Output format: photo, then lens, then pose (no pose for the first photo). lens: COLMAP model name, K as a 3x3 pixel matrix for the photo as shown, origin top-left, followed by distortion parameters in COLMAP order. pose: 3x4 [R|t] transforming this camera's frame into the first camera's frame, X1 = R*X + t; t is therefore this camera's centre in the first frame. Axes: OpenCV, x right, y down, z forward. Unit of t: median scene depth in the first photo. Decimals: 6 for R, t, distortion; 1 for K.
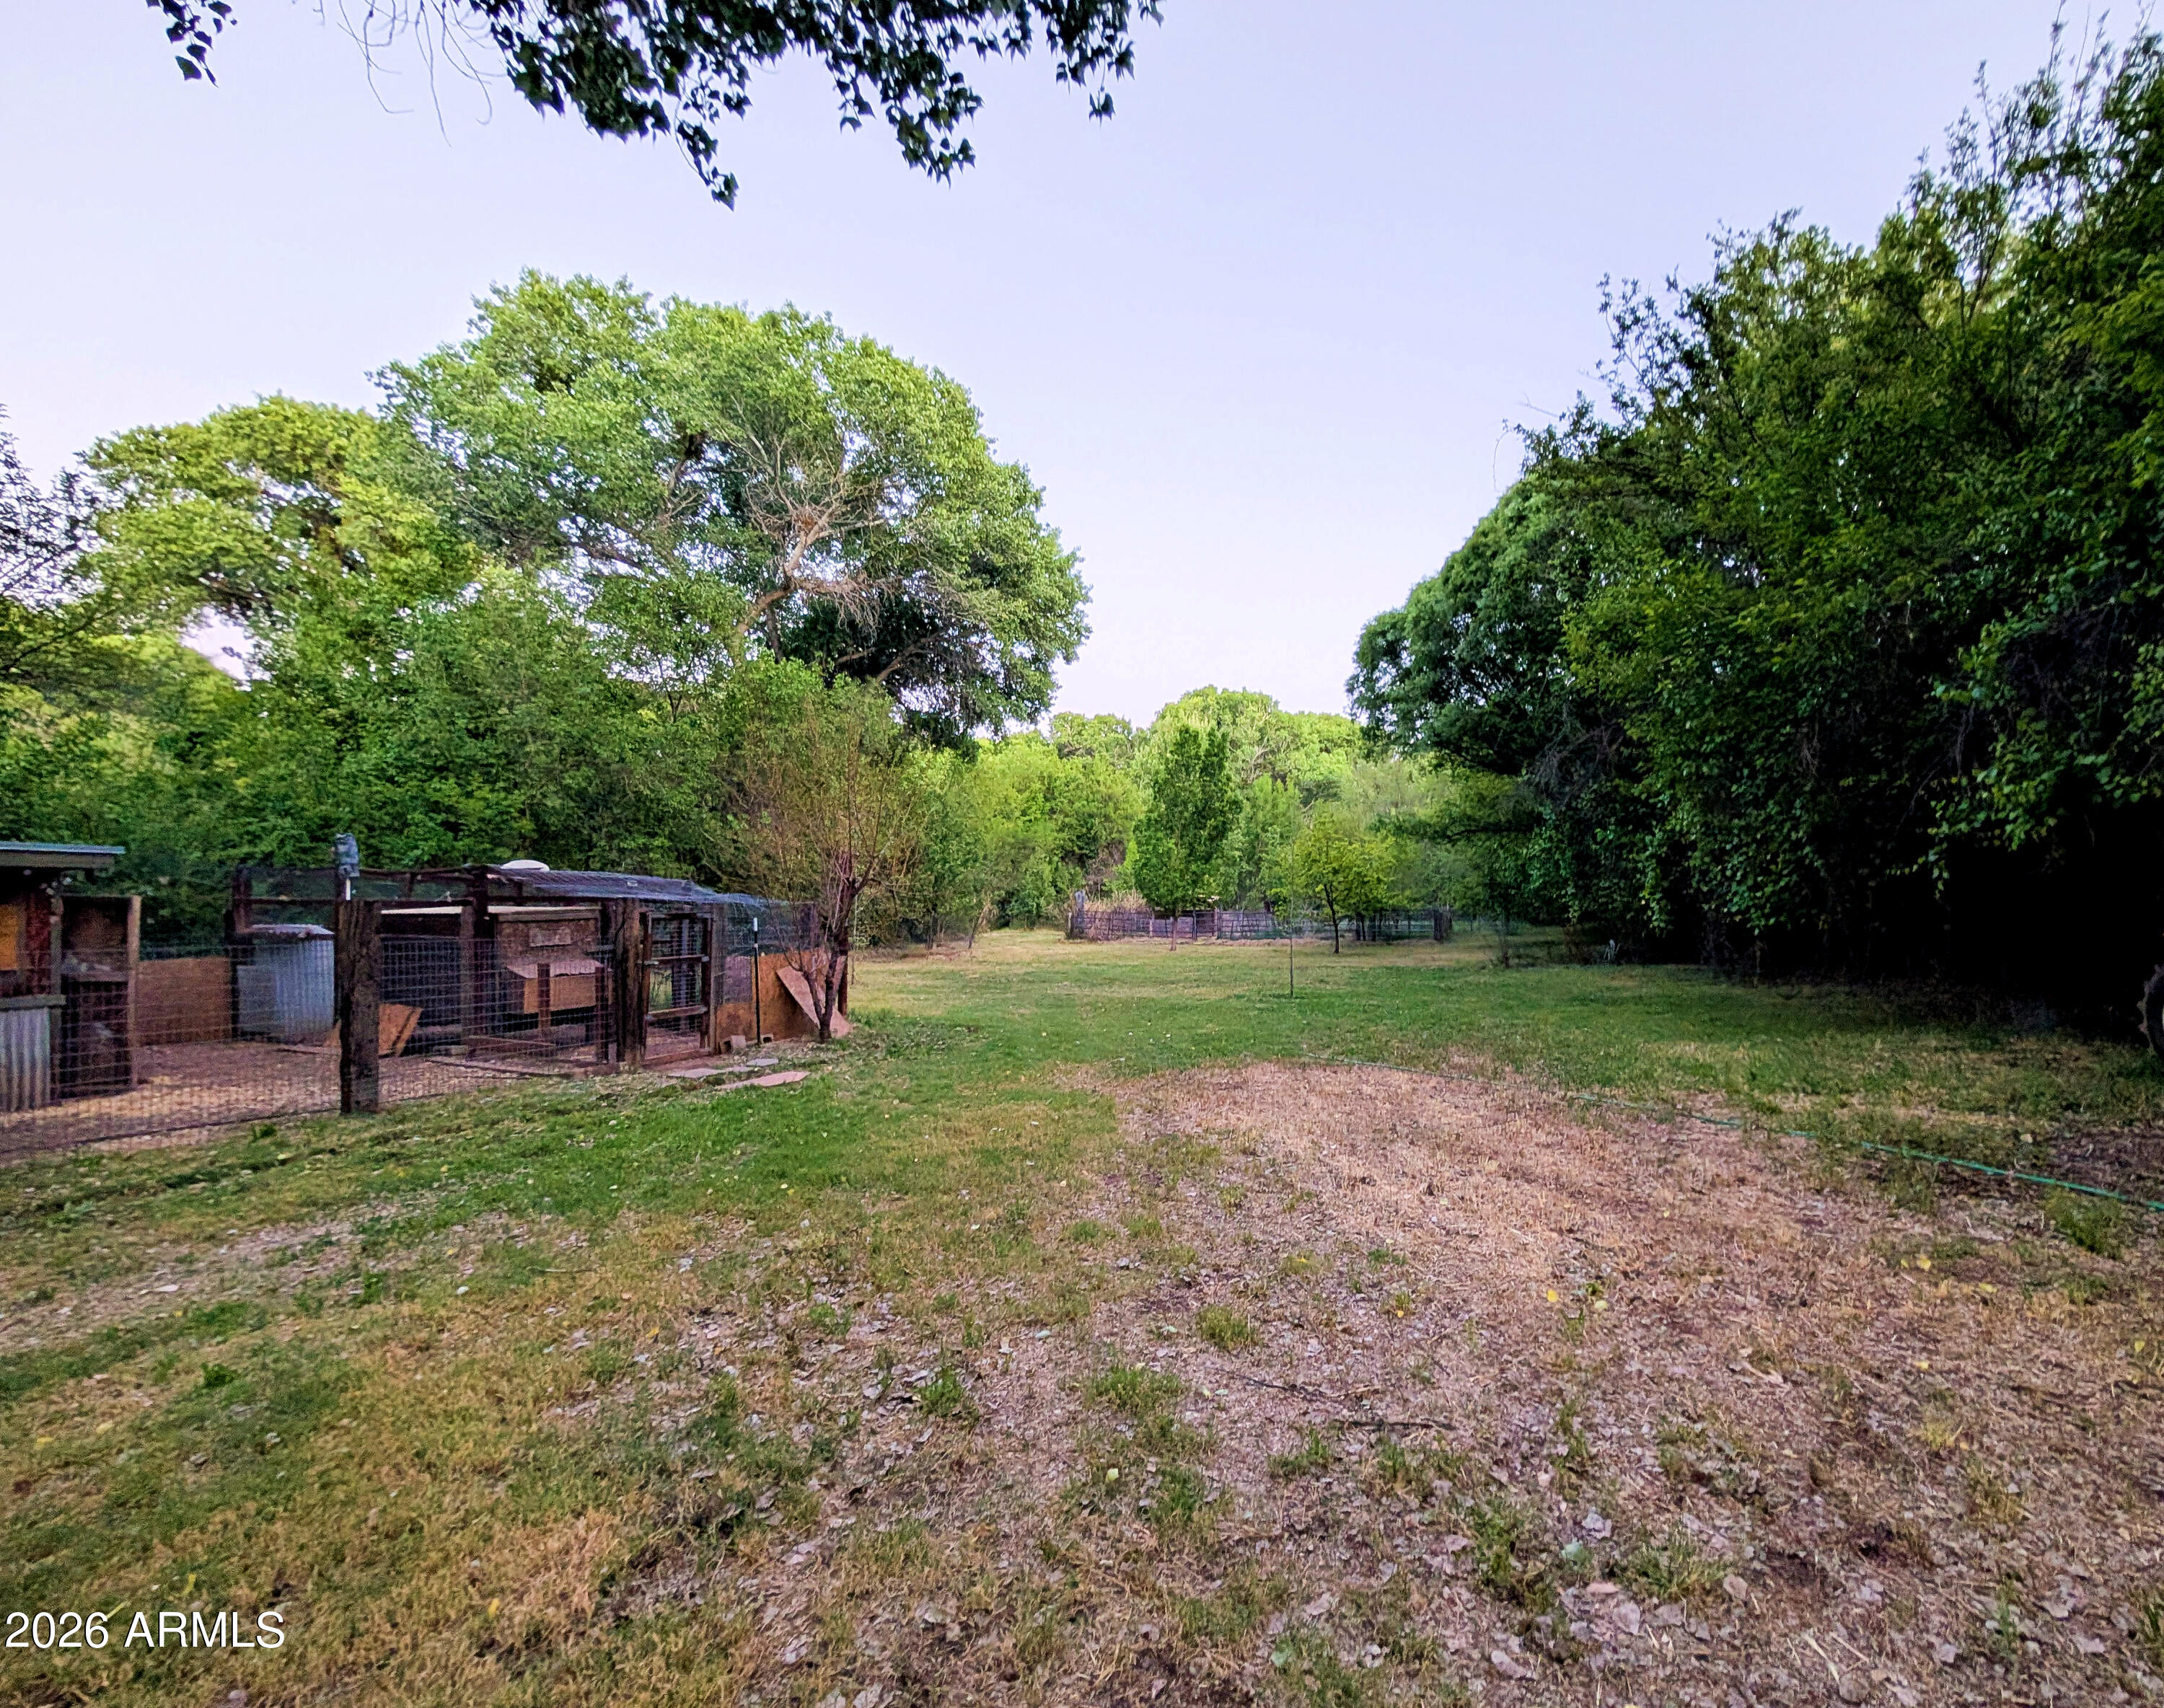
lens RADIAL K [[796.5, 0, 1100.3], [0, 796.5, 952.7], [0, 0, 1]] dist [0.001068, 0.000254]
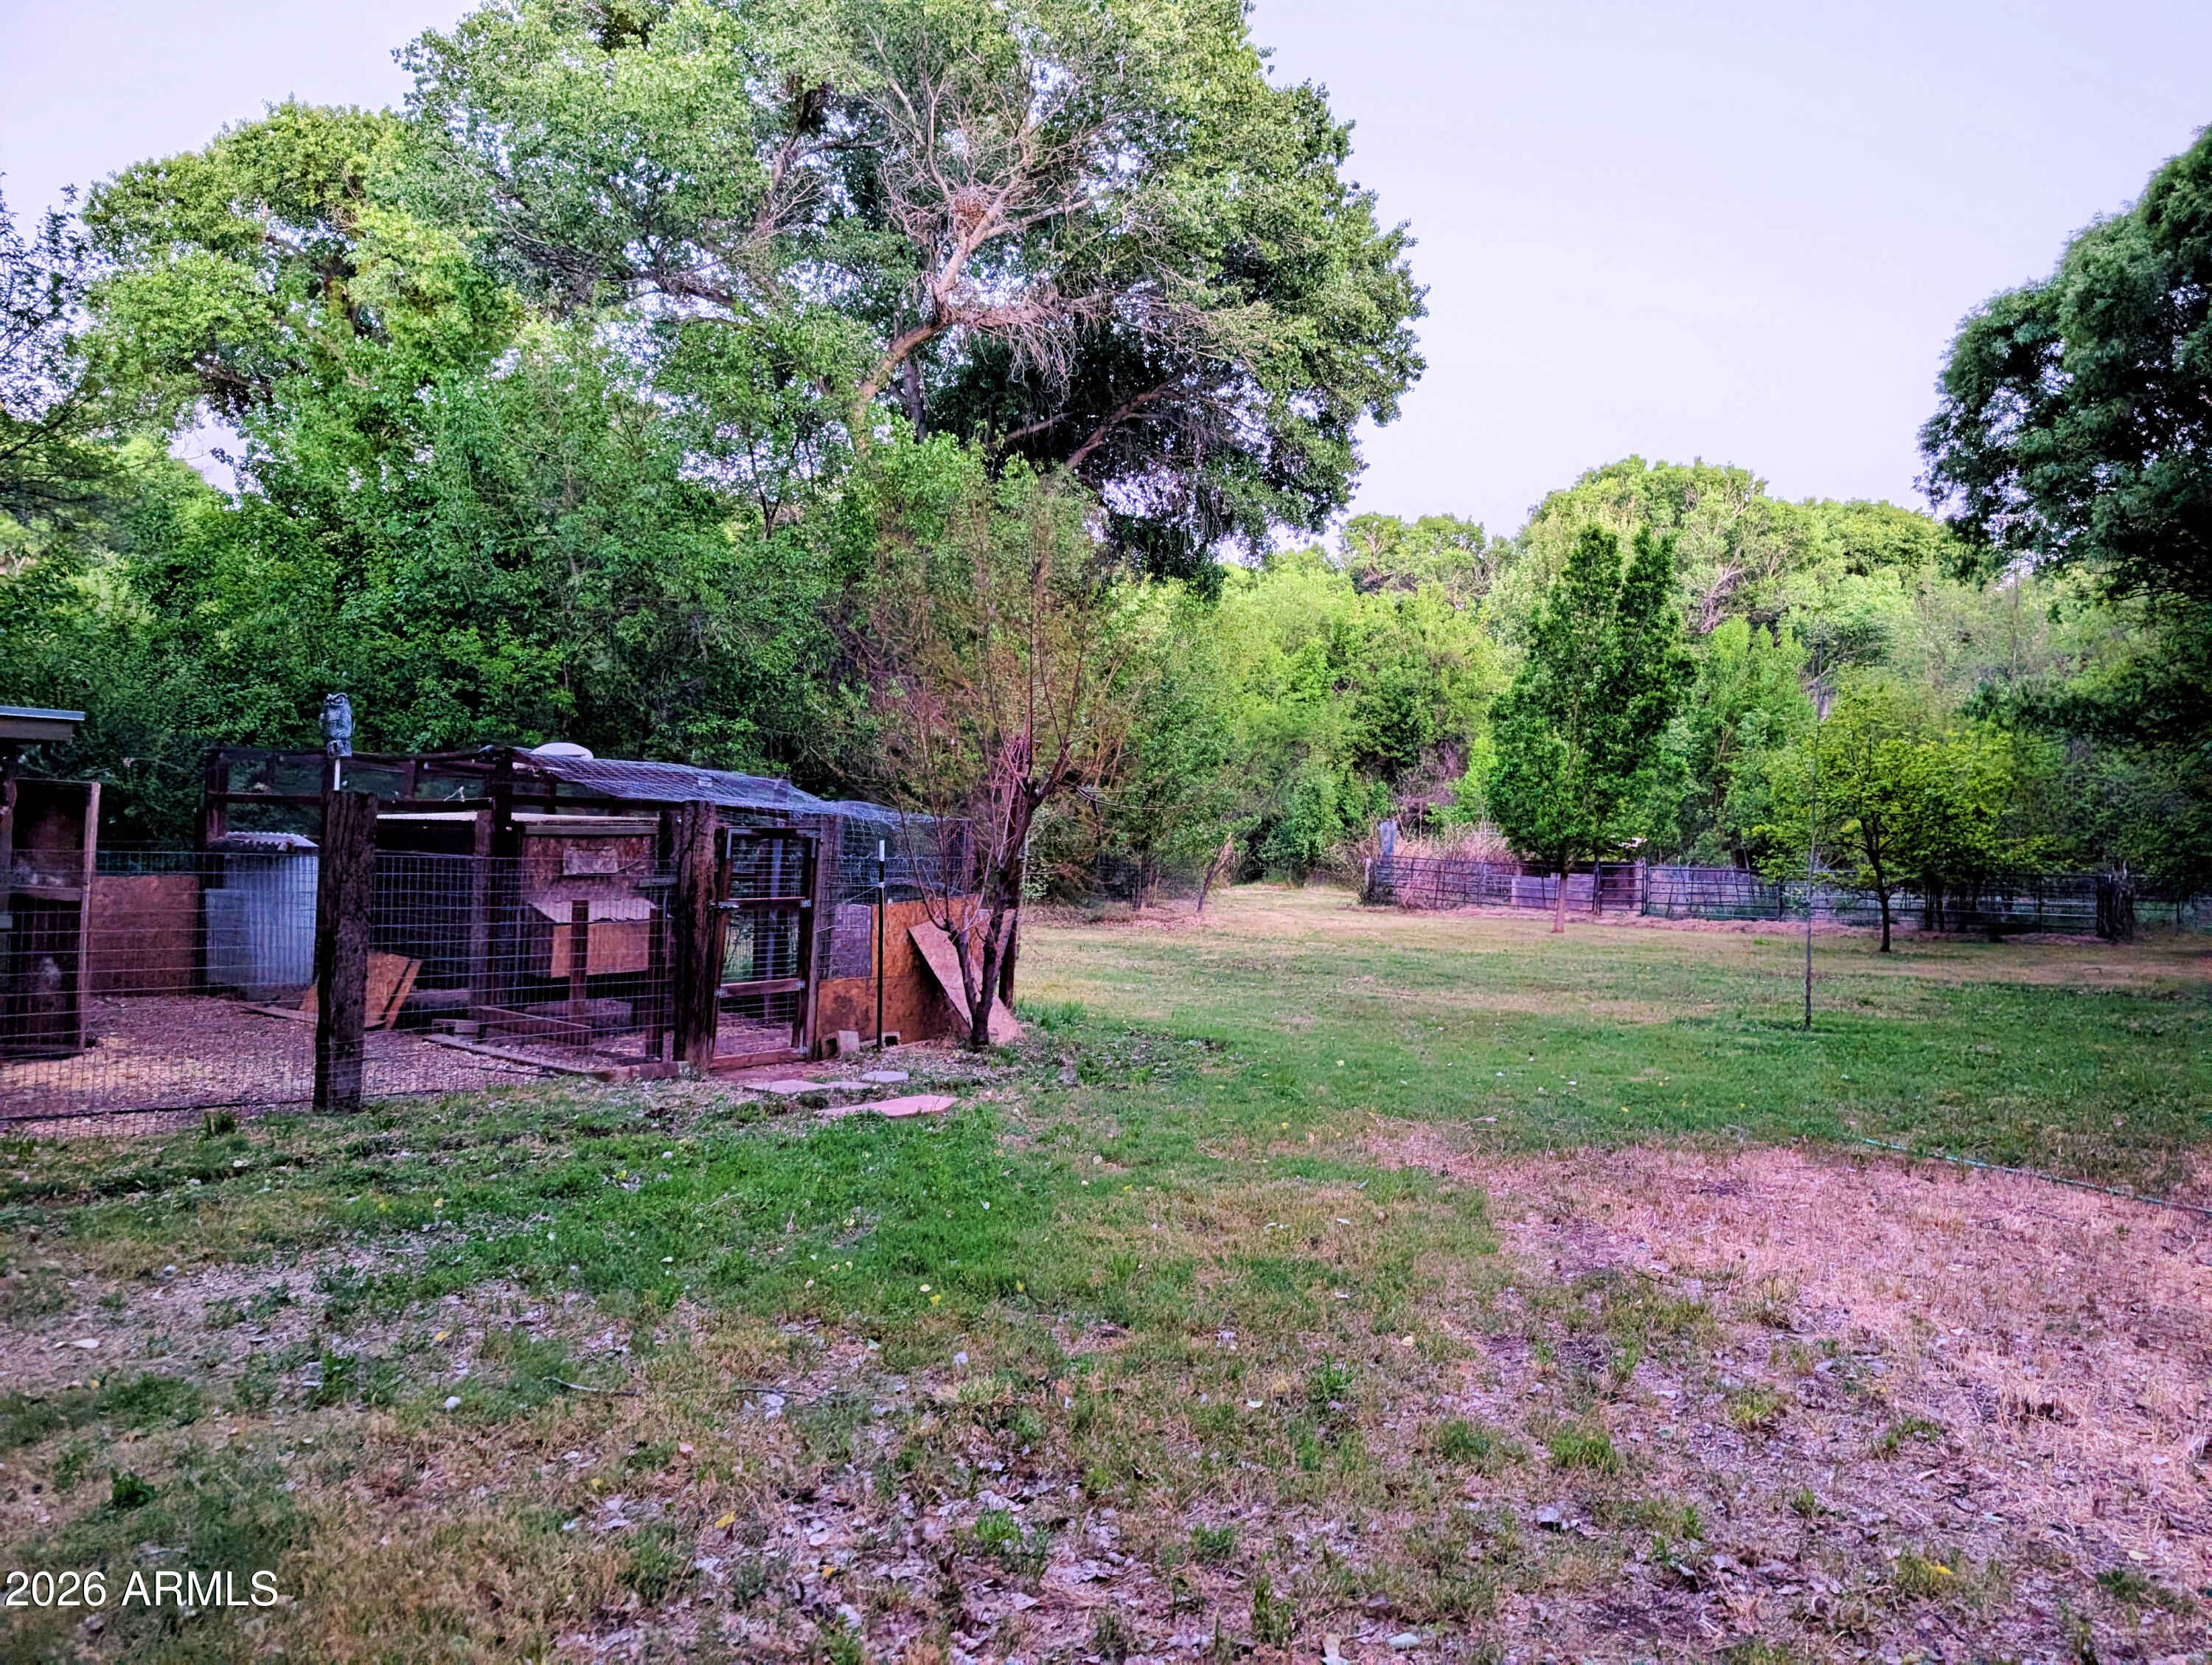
lens RADIAL K [[1559.4, 0, 1104.7], [0, 1559.4, 830.2], [0, 0, 1]] dist [0.019713, -0.010078]
pose [[0.956802, 0.024854, -0.289676, 0.087786], [-0.032817, 0.999204, -0.022664, -0.033133], [0.288883, 0.031191, 0.956856, -0.109609]]
